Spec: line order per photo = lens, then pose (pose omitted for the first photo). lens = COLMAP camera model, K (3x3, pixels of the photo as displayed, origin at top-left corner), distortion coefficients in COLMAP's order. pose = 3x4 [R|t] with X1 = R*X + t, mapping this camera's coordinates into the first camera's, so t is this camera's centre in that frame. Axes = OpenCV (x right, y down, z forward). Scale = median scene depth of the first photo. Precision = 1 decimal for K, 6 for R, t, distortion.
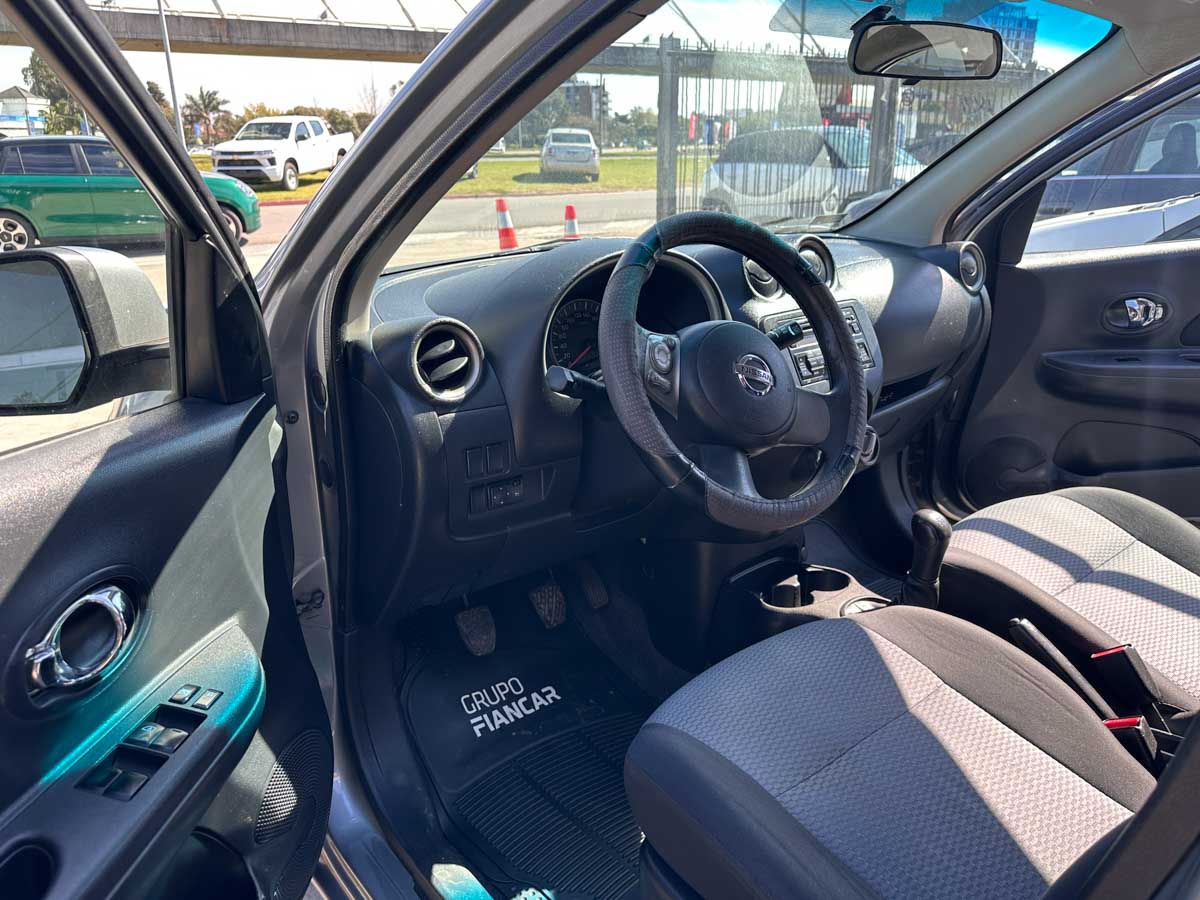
lens RADIAL K [[840.8, 0, 600.0], [0, 840.8, 450.0], [0, 0, 1]] dist [0.092766, -0.128312]
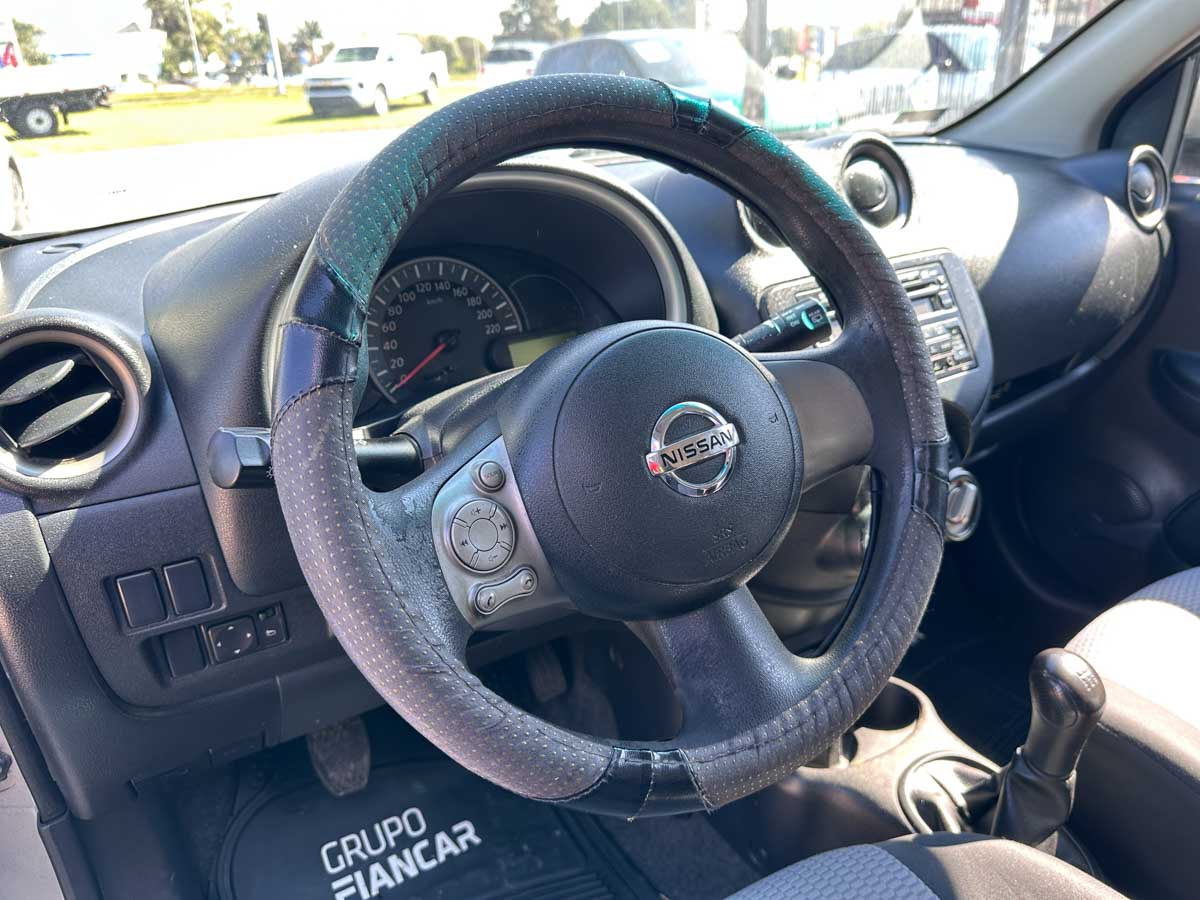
lens RADIAL K [[856.7, 0, 600.0], [0, 856.7, 450.0], [0, 0, 1]] dist [-0.001810, -0.006464]
pose [[0.993379, 0.016732, -0.113655, 0.128033], [-0.007275, 0.996513, 0.083123, -0.083143], [0.114650, -0.081746, 0.990037, 0.367485]]
